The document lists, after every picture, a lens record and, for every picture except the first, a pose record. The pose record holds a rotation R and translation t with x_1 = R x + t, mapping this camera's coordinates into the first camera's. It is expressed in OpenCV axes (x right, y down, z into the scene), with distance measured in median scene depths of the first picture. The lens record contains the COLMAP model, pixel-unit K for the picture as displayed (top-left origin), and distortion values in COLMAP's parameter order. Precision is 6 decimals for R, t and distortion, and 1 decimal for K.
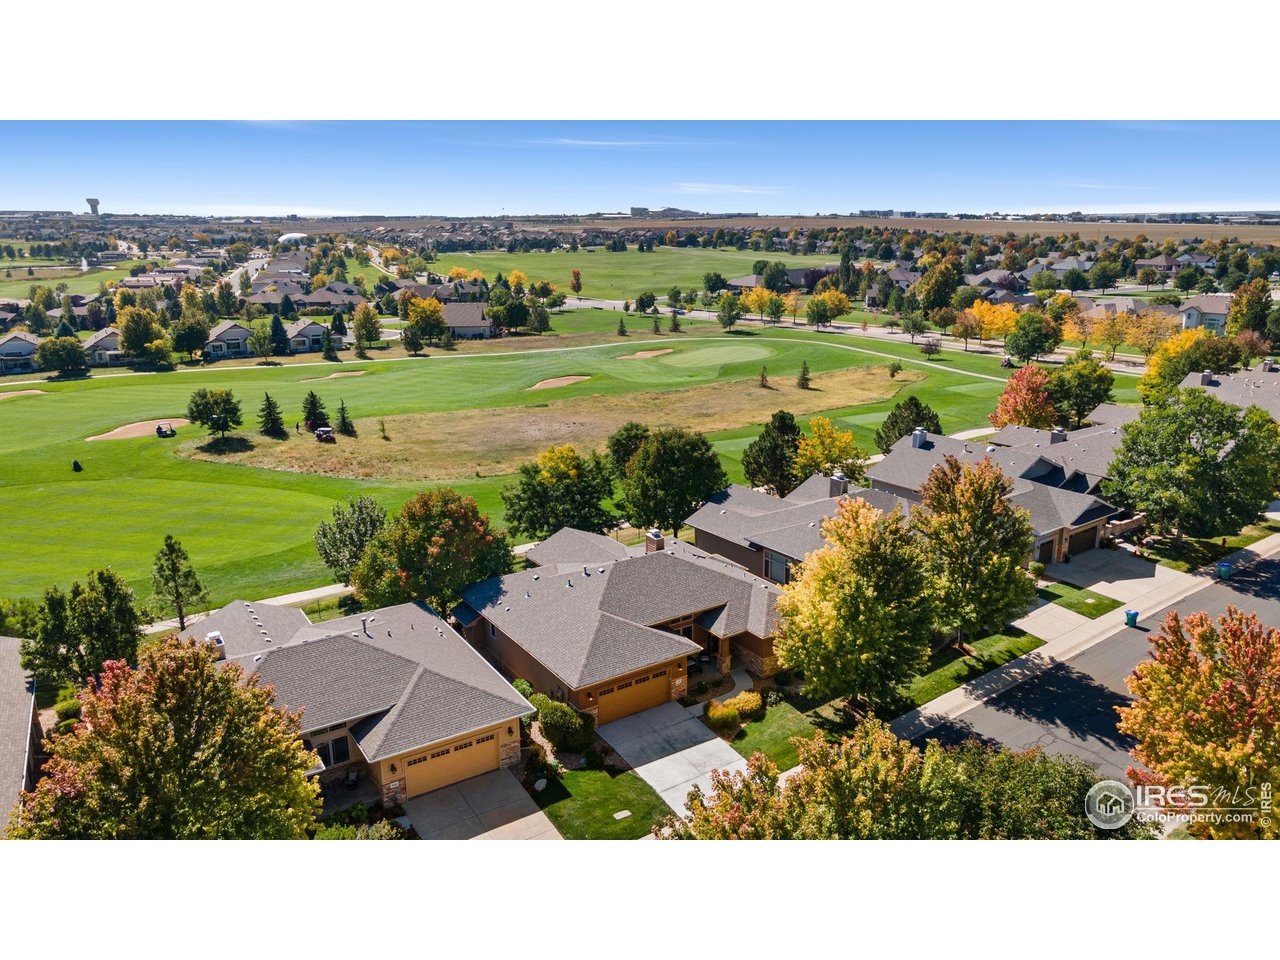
lens RADIAL K [[883.9, 0, 640.0], [0, 883.9, 480.0], [0, 0, 1]] dist [0.039826, 0.001034]
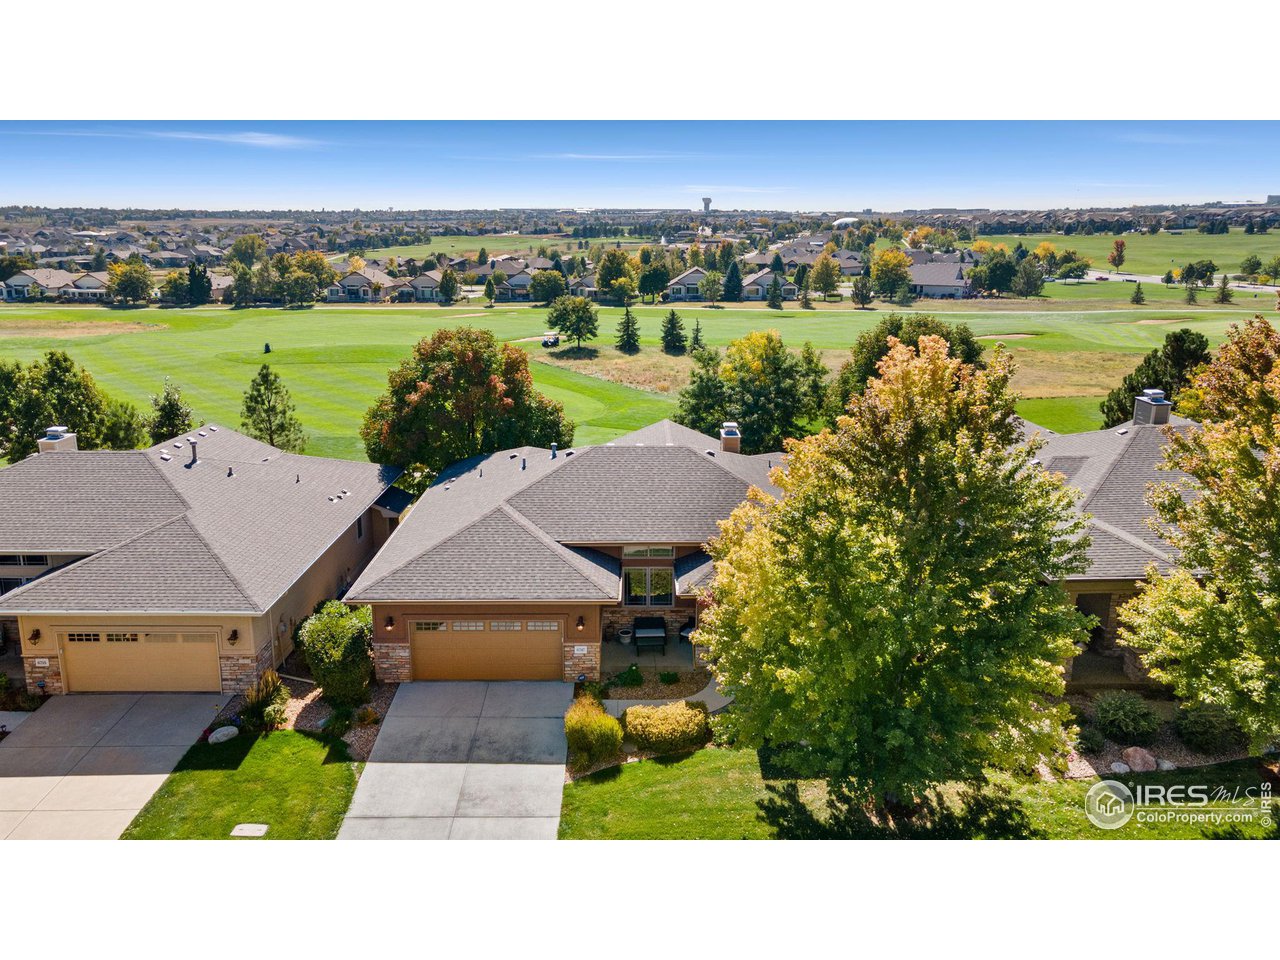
lens RADIAL K [[883.9, 0, 640.0], [0, 883.9, 480.0], [0, 0, 1]] dist [0.039826, 0.001034]
pose [[0.835338, 0.158418, -0.526416, 0.068927], [-0.151010, 0.986867, 0.057356, 0.016848], [0.528589, 0.031582, 0.848290, 0.107646]]
